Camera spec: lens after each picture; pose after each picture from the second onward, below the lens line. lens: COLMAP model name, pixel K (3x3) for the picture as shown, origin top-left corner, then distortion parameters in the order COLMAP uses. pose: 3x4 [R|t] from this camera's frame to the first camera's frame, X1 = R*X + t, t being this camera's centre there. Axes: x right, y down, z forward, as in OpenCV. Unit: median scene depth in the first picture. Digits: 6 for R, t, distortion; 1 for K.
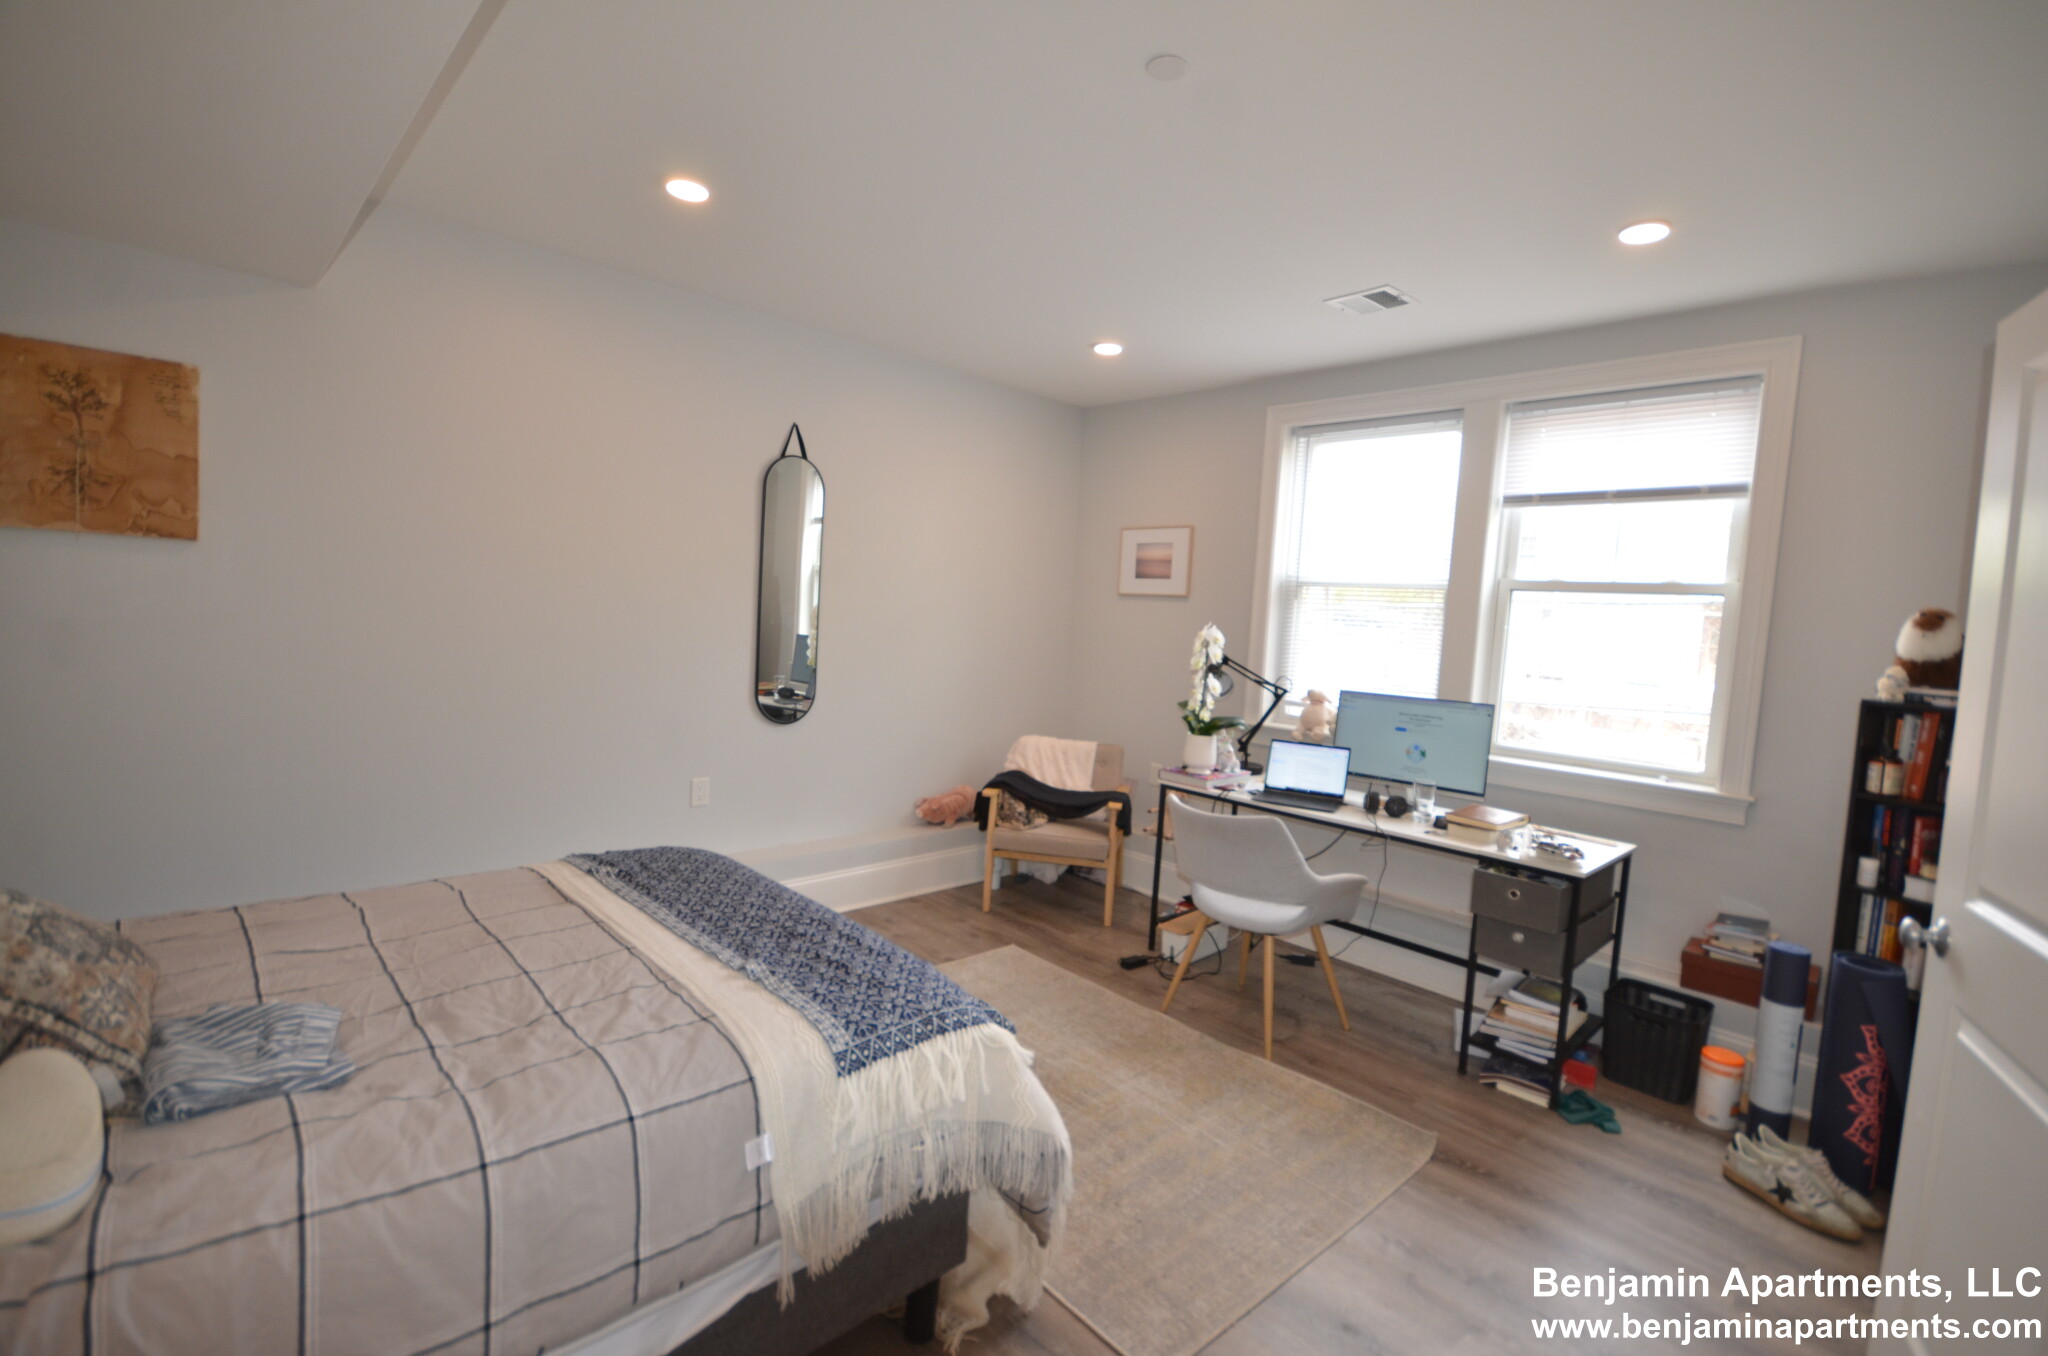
lens RADIAL K [[902.0, 0, 1019.7], [0, 902.0, 673.6], [0, 0, 1]] dist [-0.000537, -0.000570]
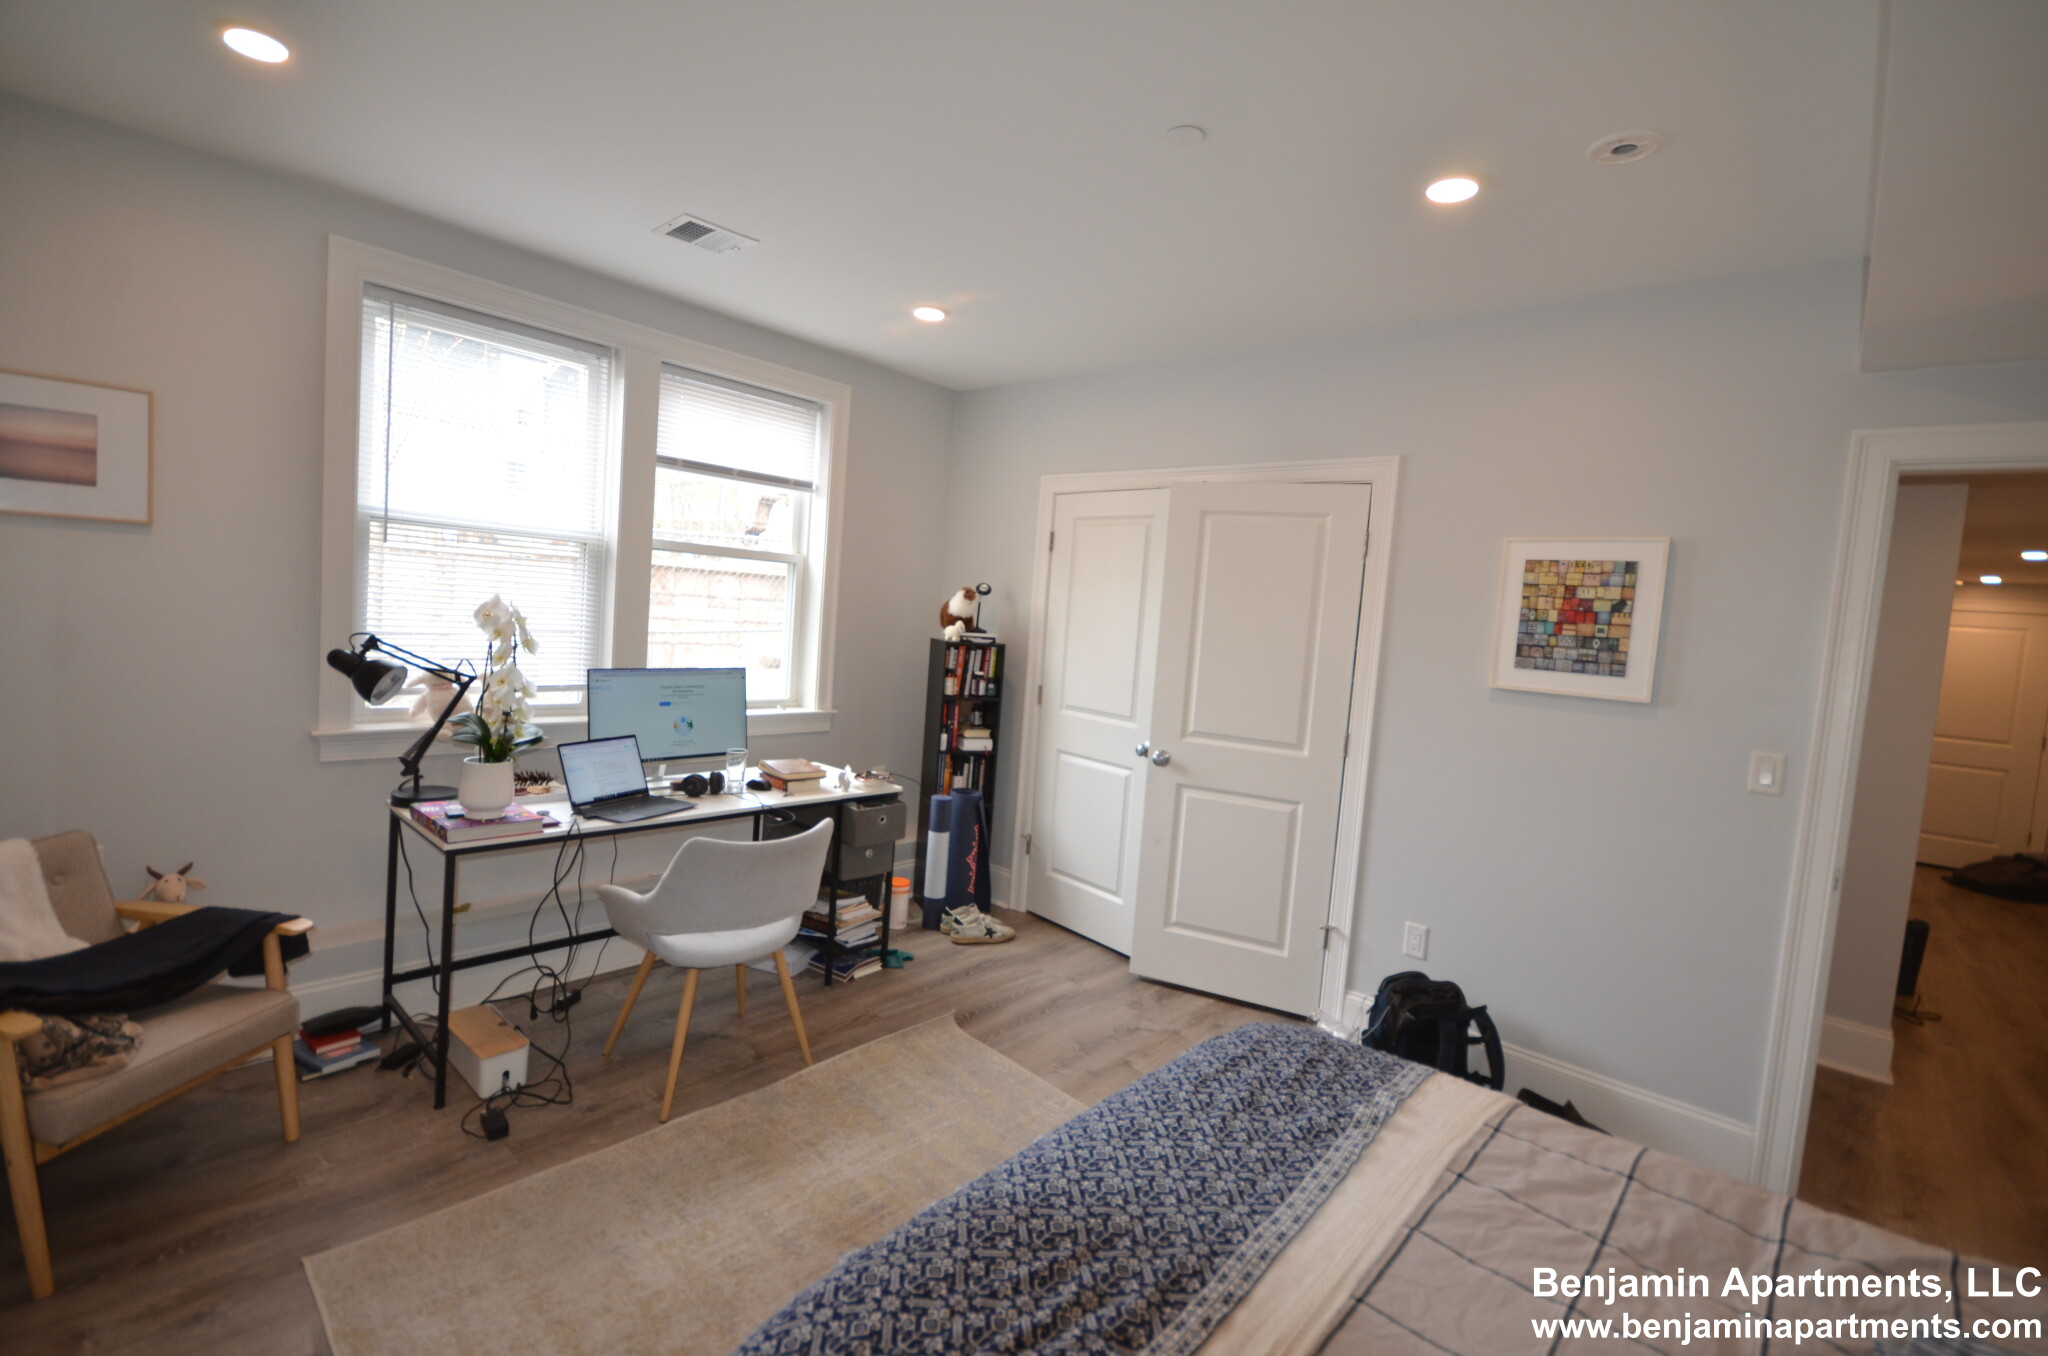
lens RADIAL K [[905.0, 0, 1024.8], [0, 905.0, 673.2], [0, 0, 1]] dist [0.001148, 0.000230]
pose [[-0.072770, -0.136522, 0.987961, -0.564436], [-0.009361, 0.990637, 0.136203, -0.108060], [-0.997305, 0.000663, -0.073367, 0.736980]]
